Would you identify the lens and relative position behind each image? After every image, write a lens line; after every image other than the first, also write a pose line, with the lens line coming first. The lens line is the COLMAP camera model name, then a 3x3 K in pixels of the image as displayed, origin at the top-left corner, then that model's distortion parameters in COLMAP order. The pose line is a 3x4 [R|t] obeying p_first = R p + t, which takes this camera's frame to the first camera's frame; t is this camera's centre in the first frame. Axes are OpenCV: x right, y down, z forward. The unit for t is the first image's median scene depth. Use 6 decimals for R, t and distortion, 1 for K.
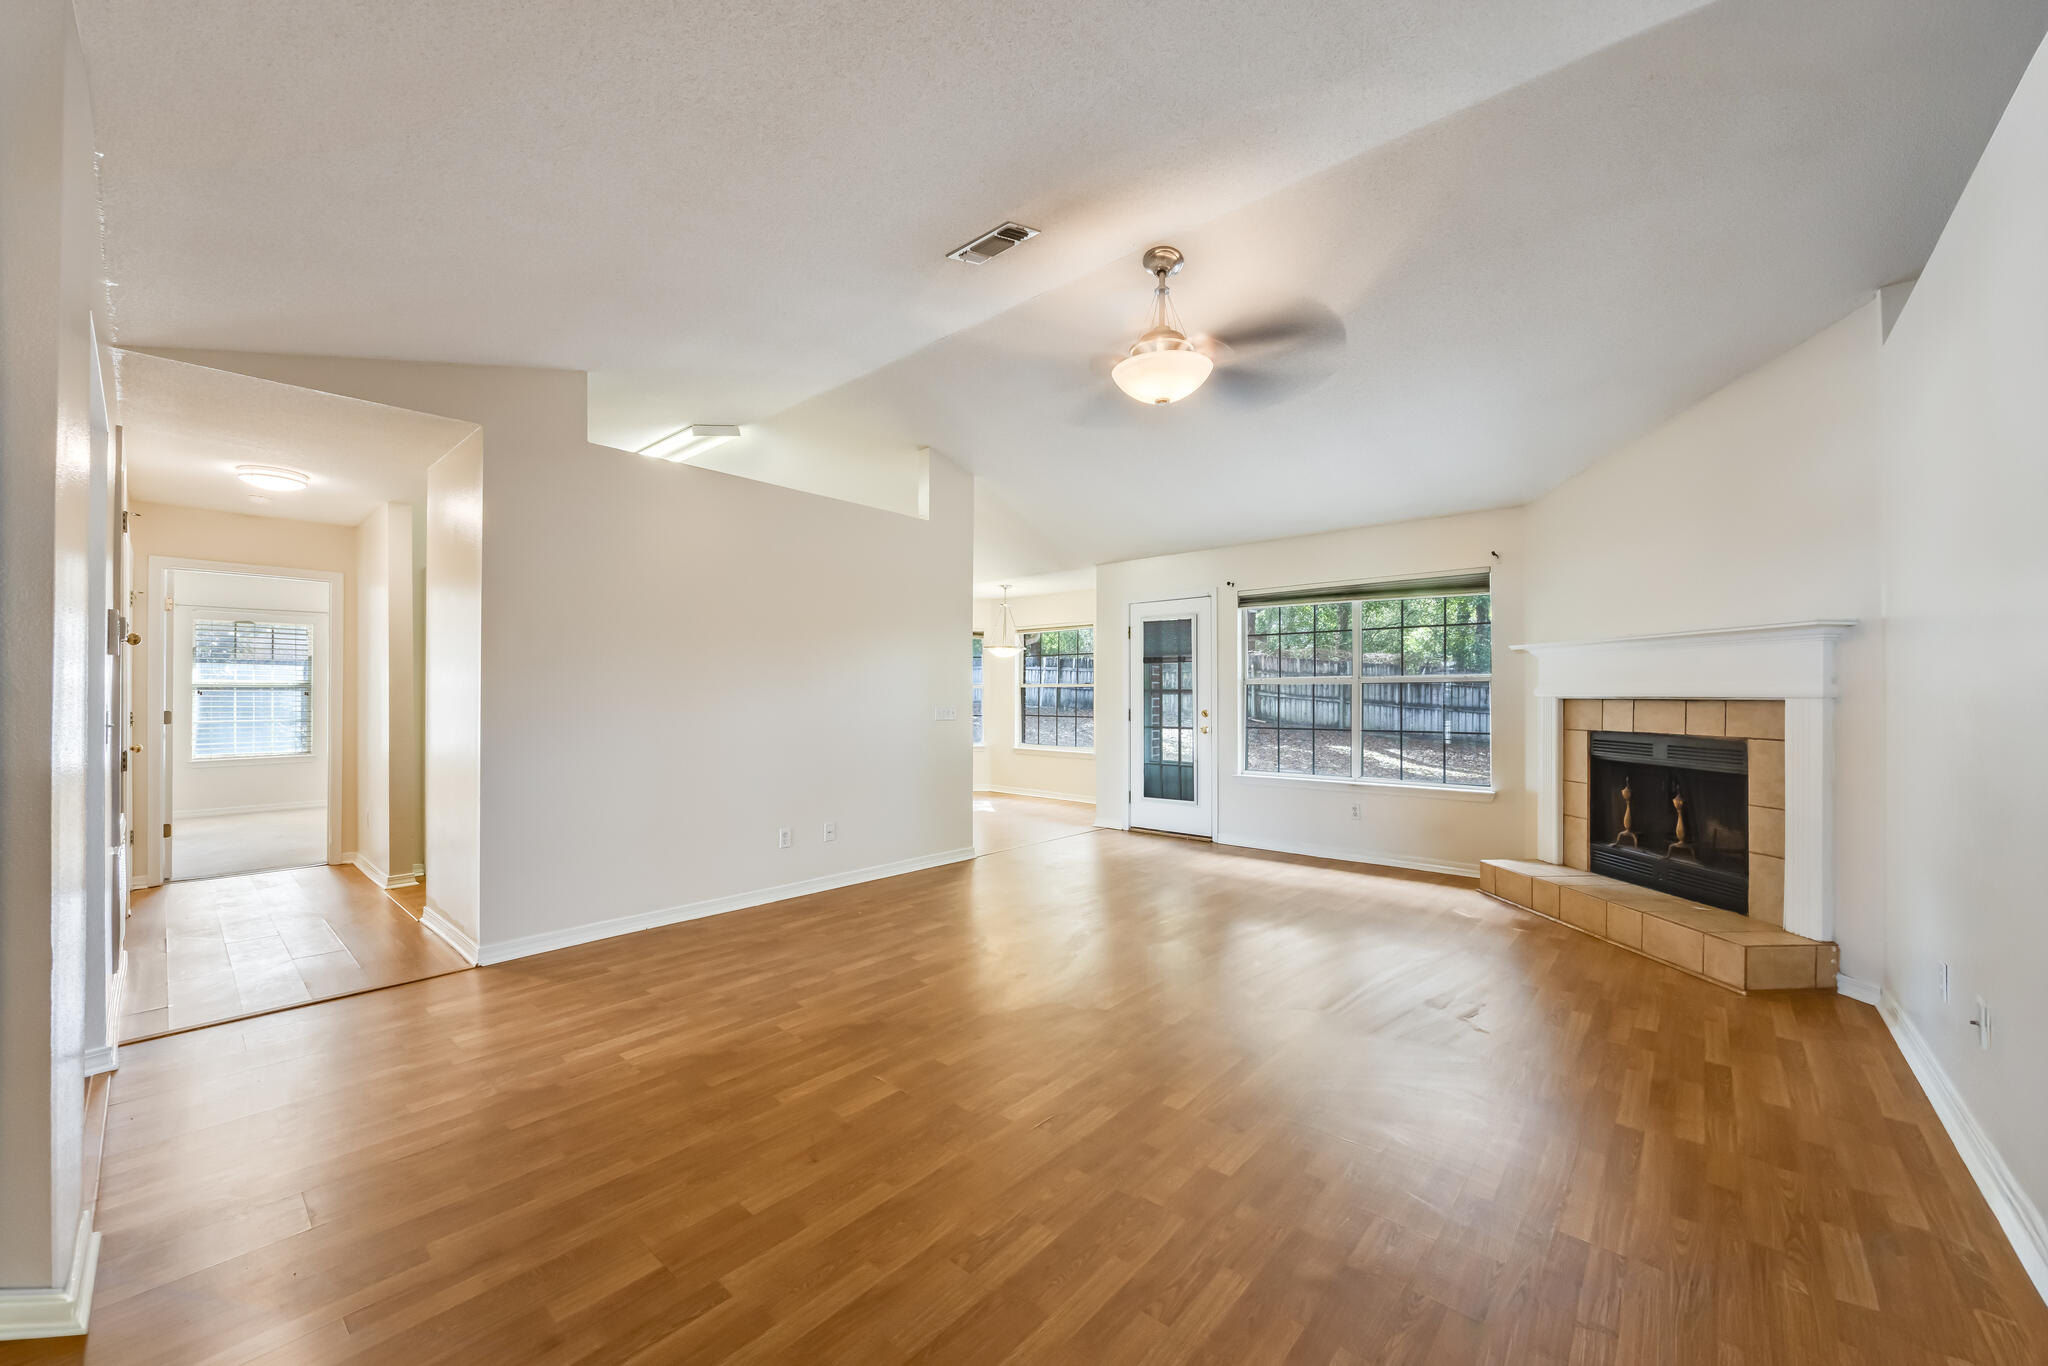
lens RADIAL K [[762.3, 0, 1023.3], [0, 762.3, 696.0], [0, 0, 1]] dist [-0.007321, 0.000491]
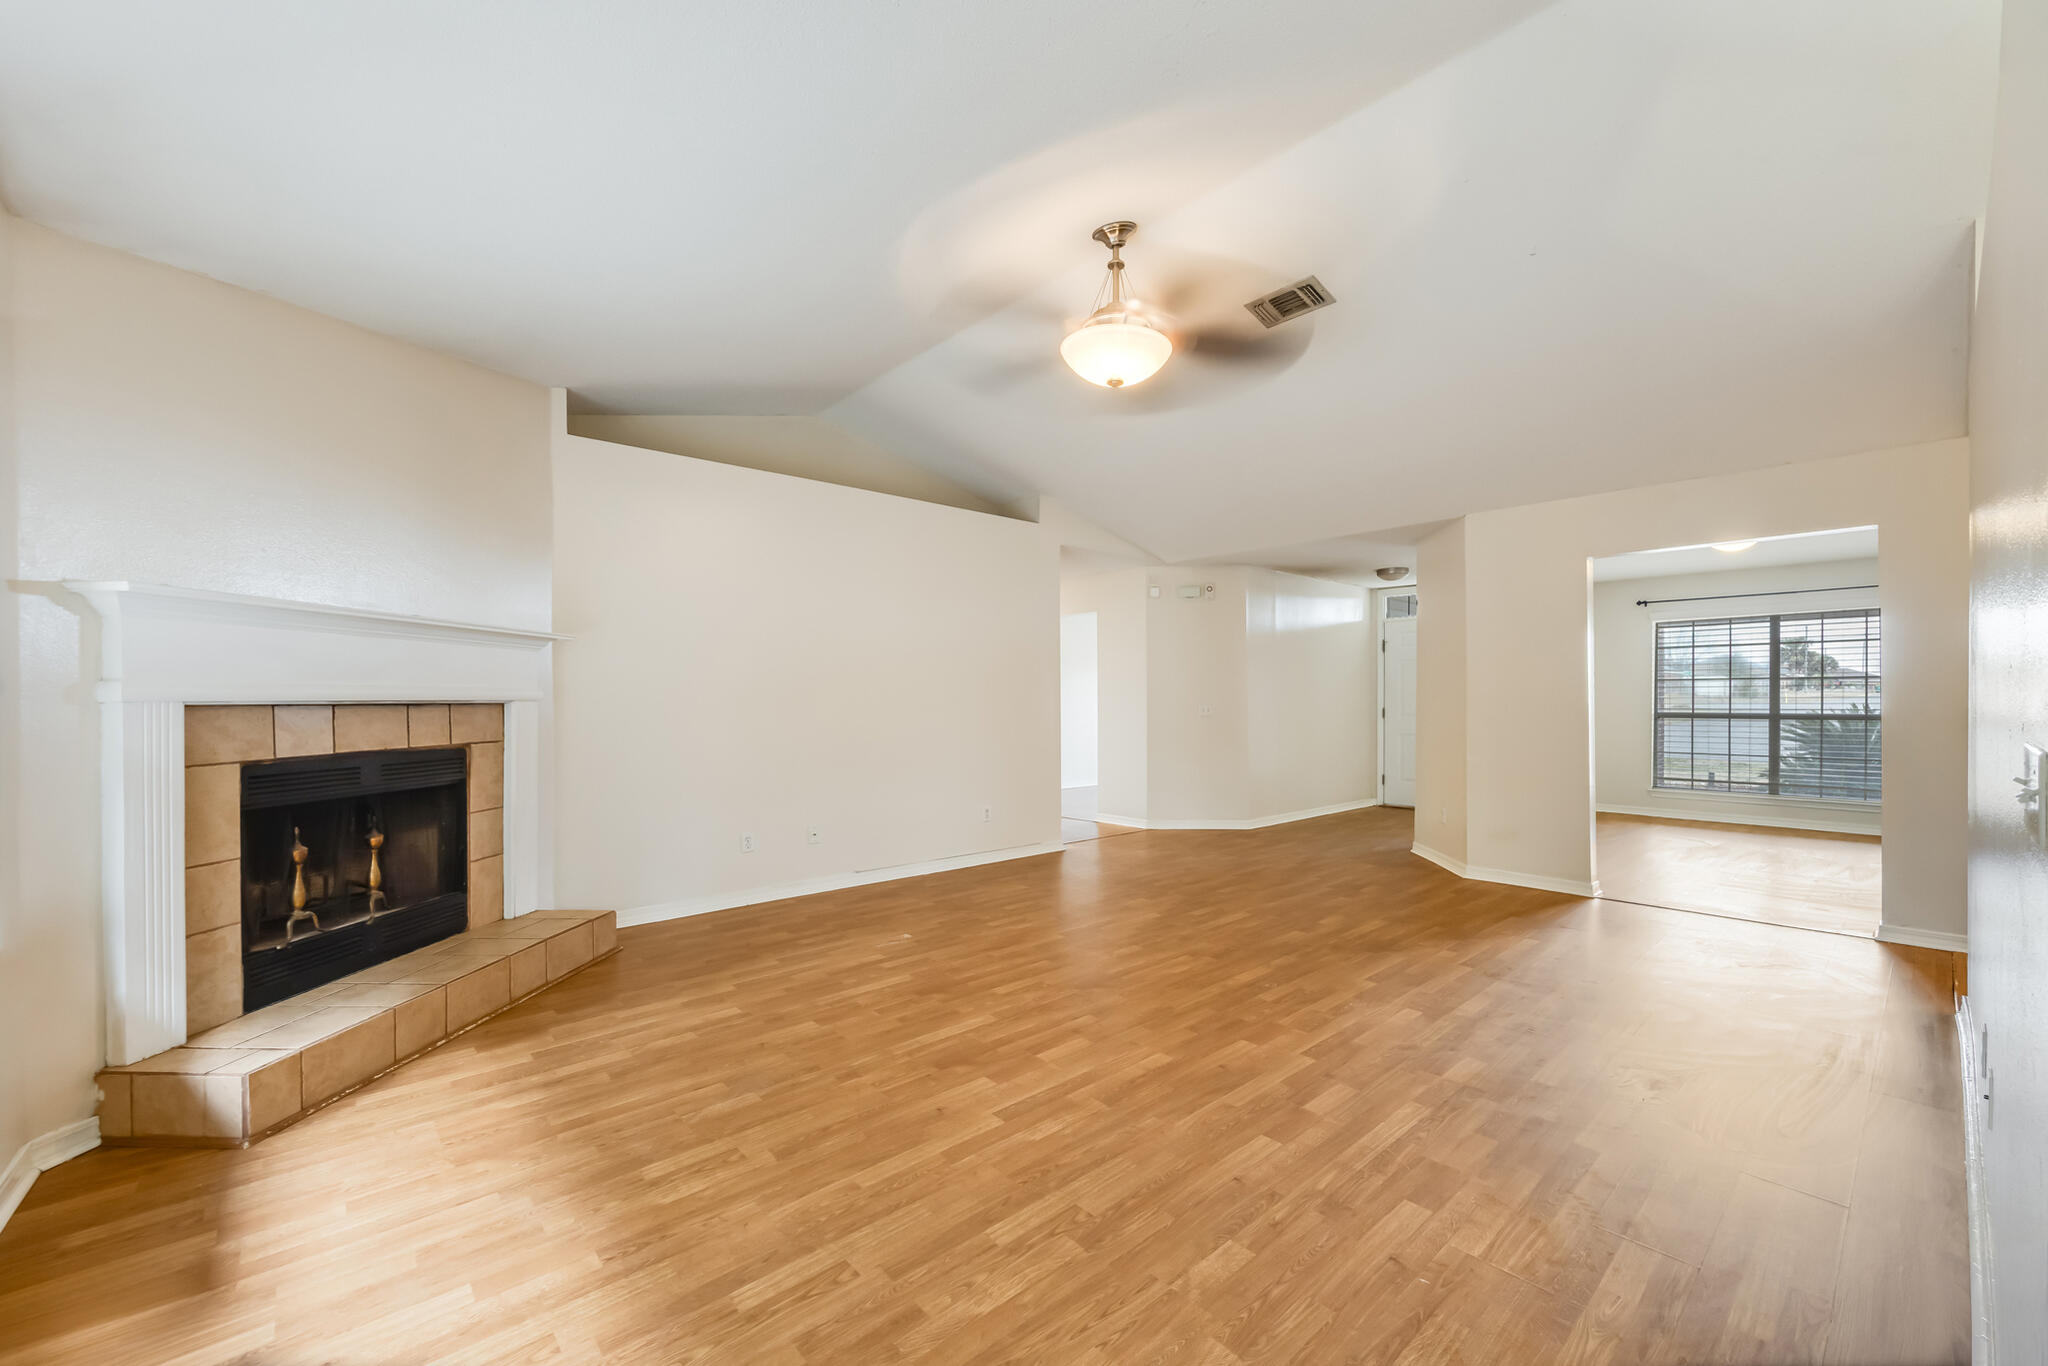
lens RADIAL K [[804.6, 0, 1013.2], [0, 804.6, 695.4], [0, 0, 1]] dist [0.003624, -0.001410]
pose [[-0.986139, 0.011349, 0.165532, 0.123153], [0.010382, 0.999924, -0.006707, 0.009835], [-0.165596, -0.004896, -0.986182, 1.768560]]
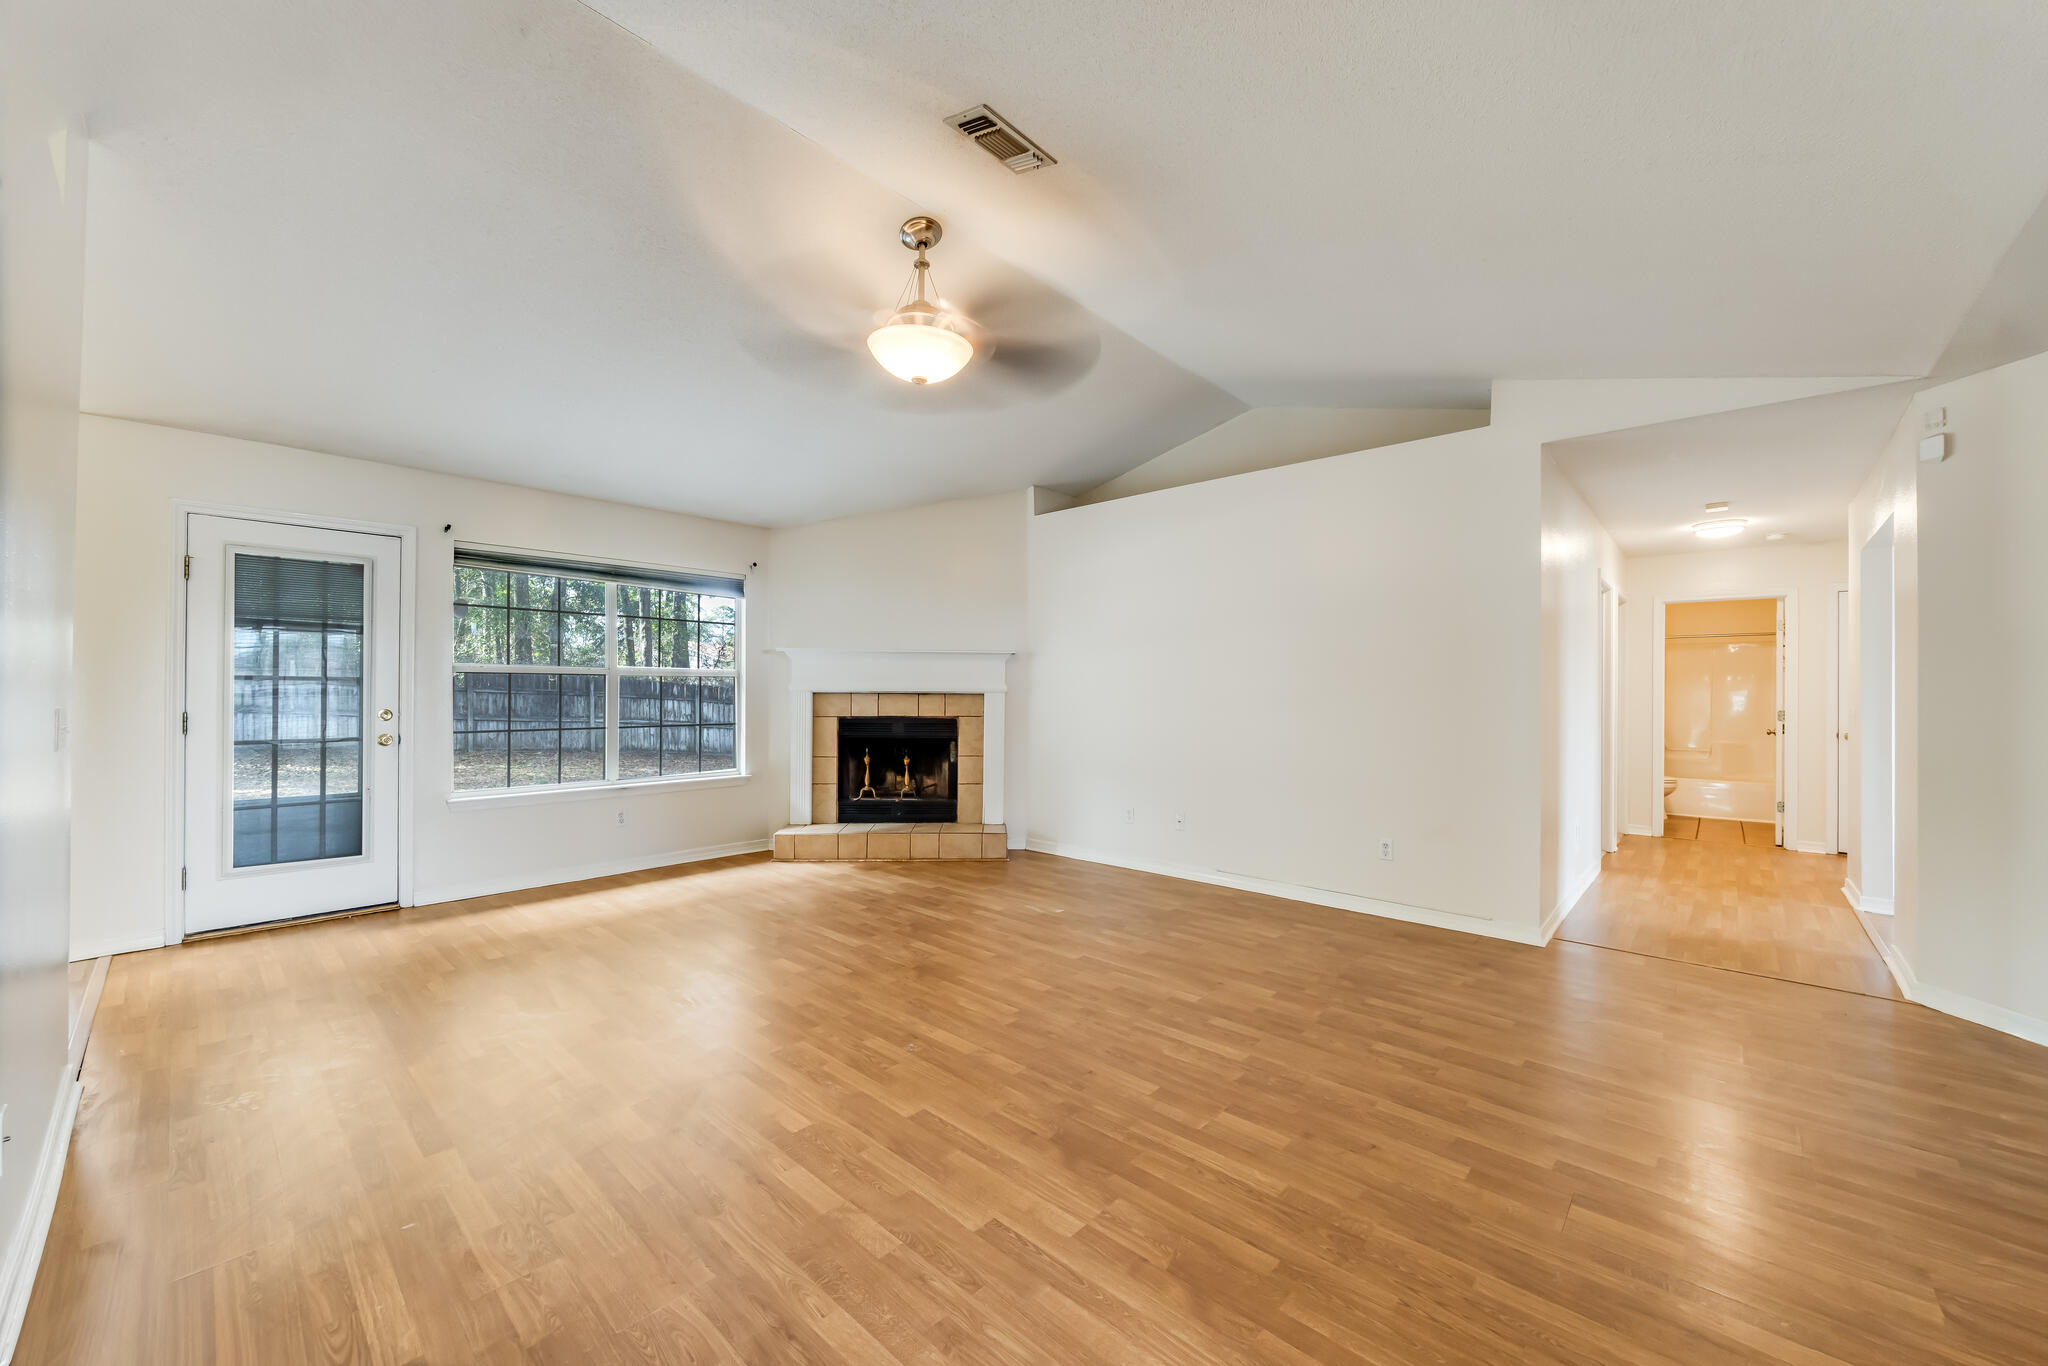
lens RADIAL K [[762.3, 0, 1030.7], [0, 762.3, 688.4], [0, 0, 1]] dist [-0.007321, 0.000491]
pose [[0.031762, 0.005159, 0.999482, -0.679996], [-0.004966, 0.999975, -0.005004, 0.001004], [-0.999483, -0.004804, 0.031787, 0.740623]]
